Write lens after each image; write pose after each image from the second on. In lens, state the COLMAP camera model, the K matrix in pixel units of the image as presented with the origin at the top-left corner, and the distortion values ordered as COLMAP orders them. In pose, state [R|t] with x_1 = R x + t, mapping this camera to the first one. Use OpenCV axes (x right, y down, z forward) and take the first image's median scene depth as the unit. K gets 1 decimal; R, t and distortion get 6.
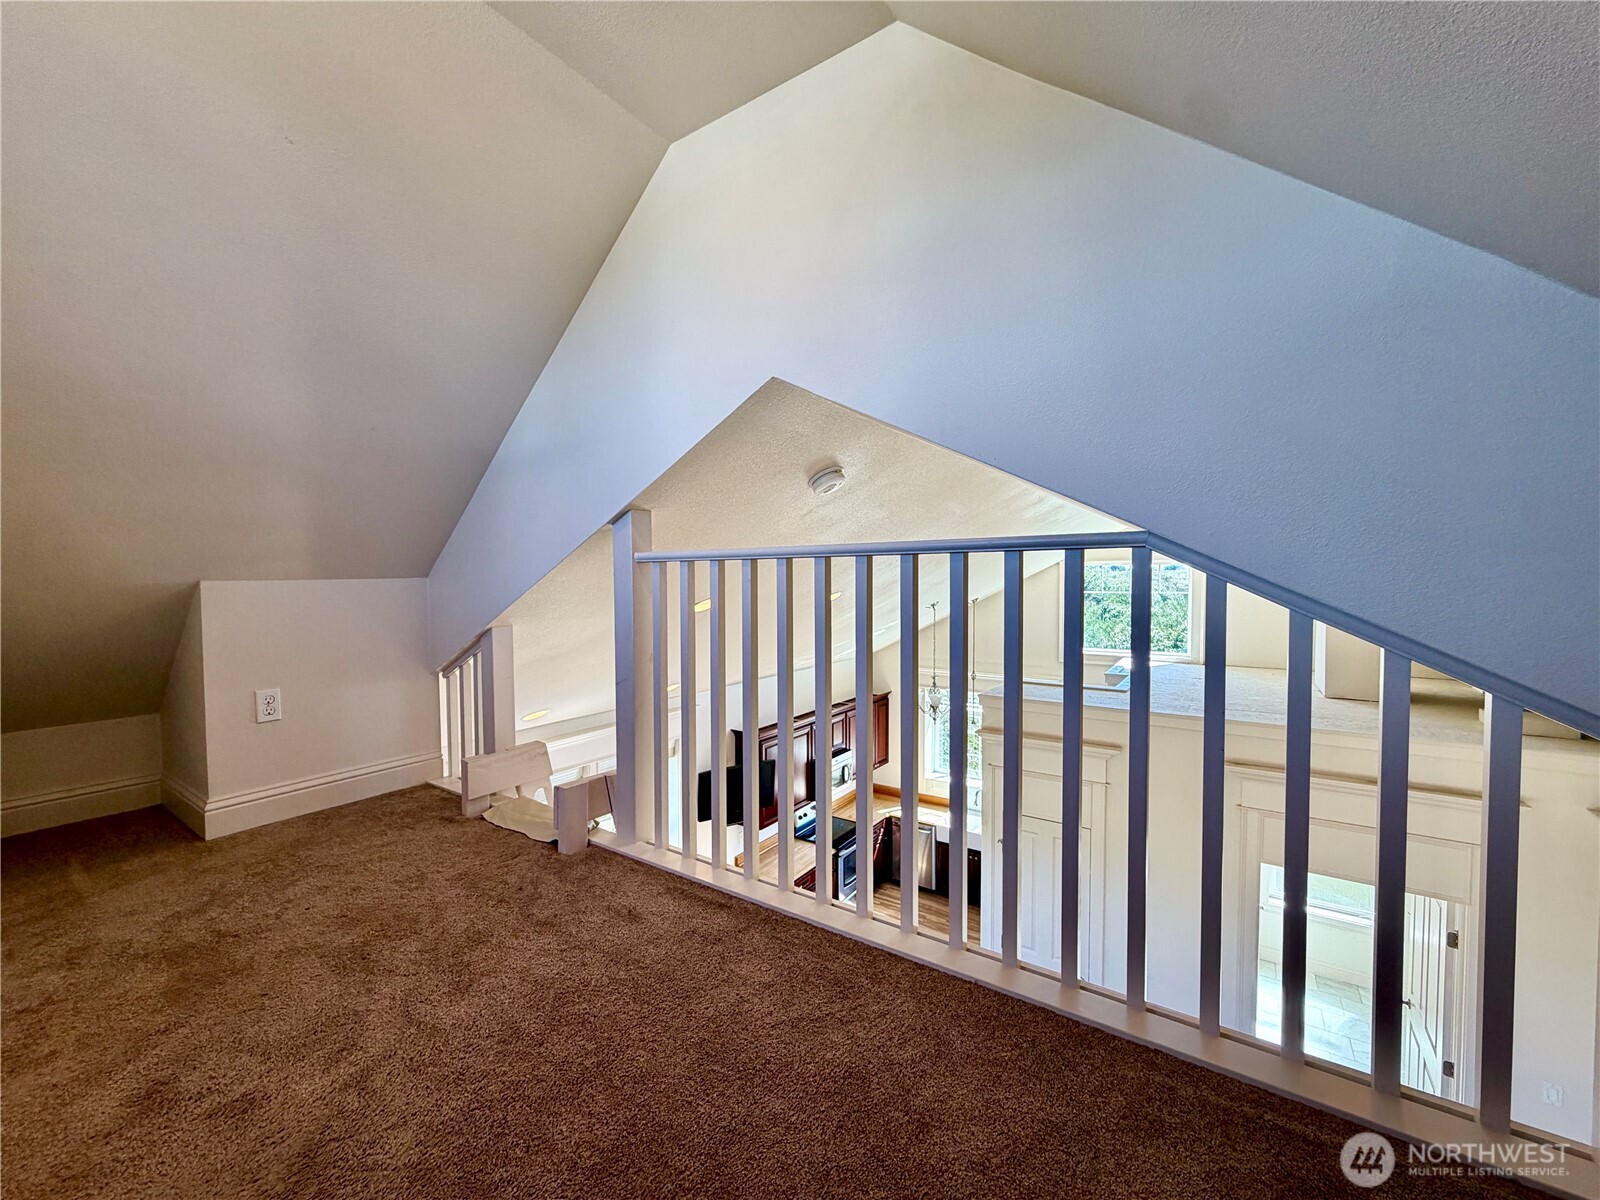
lens RADIAL K [[638.0, 0, 797.1], [0, 638.0, 602.0], [0, 0, 1]] dist [-0.000574, 0.000024]
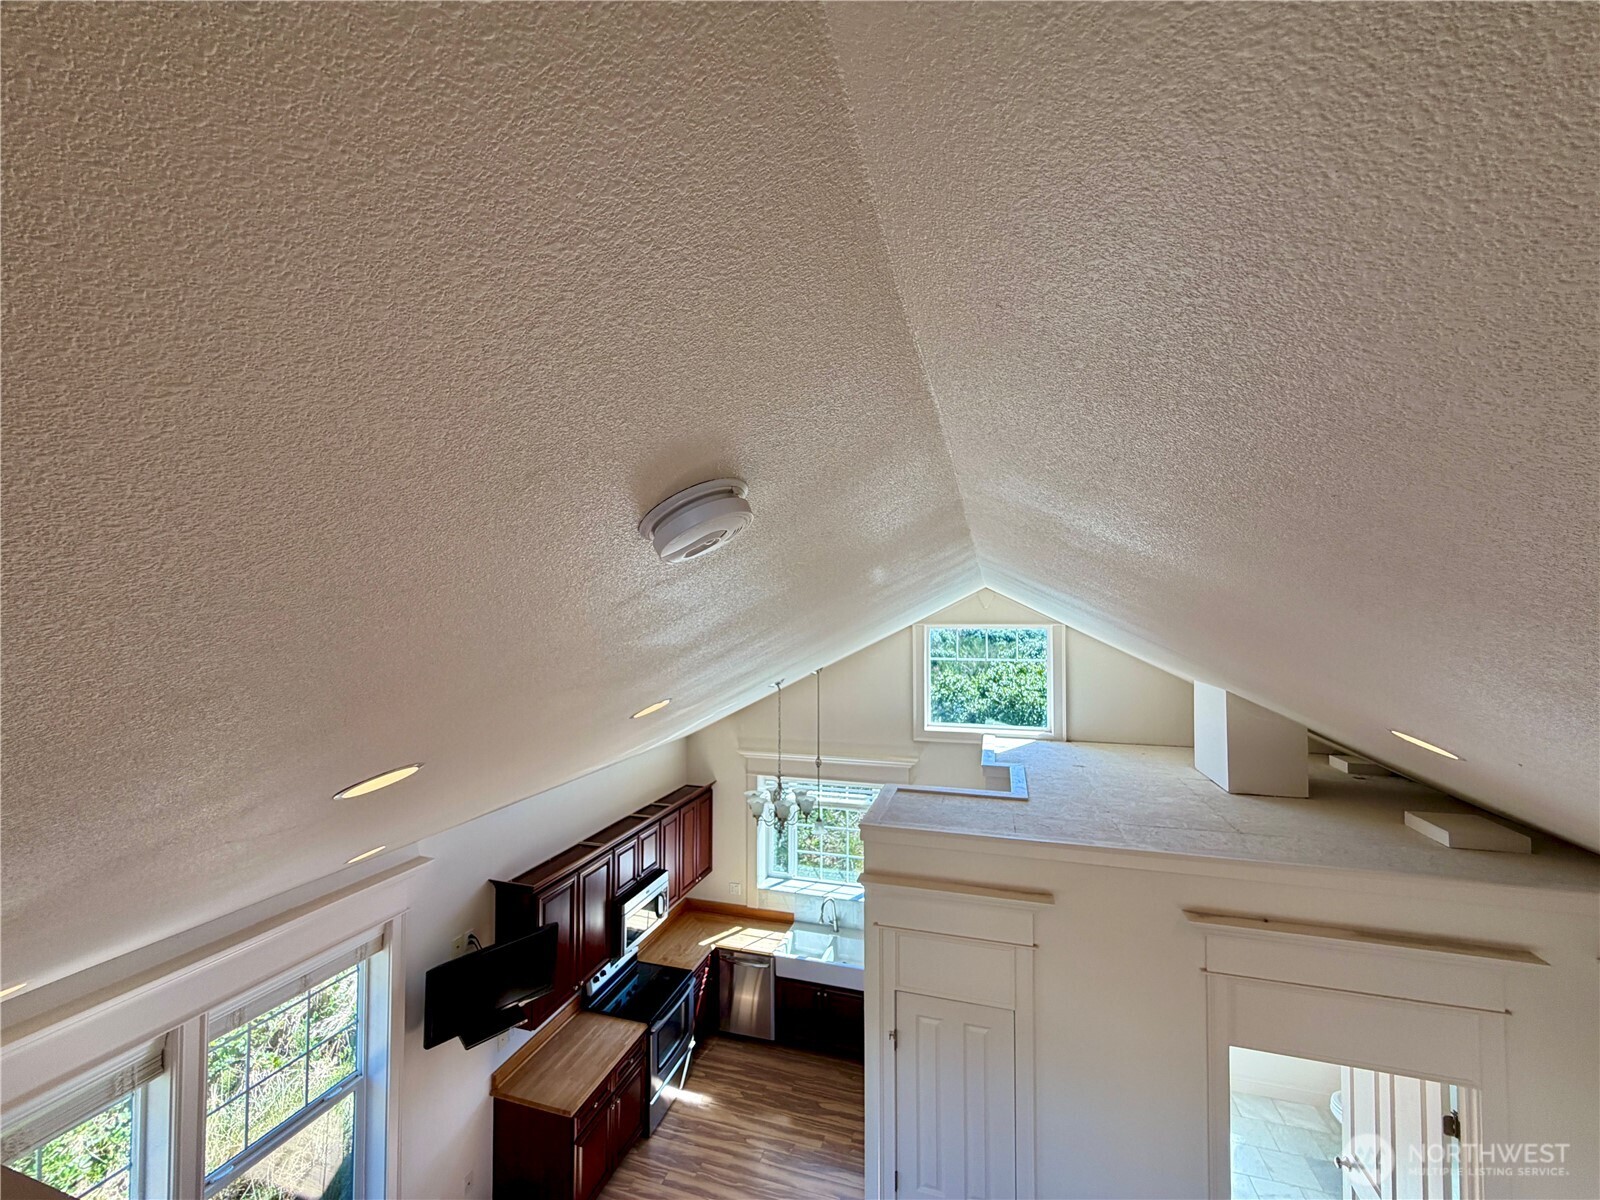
lens RADIAL K [[638.0, 0, 793.7], [0, 638.0, 598.2], [0, 0, 1]] dist [-0.000574, 0.000024]
pose [[0.954566, 0.012413, 0.297741, -0.003228], [0.007215, 0.997877, -0.064731, -0.148061], [-0.297912, 0.063938, 0.952450, 0.781835]]
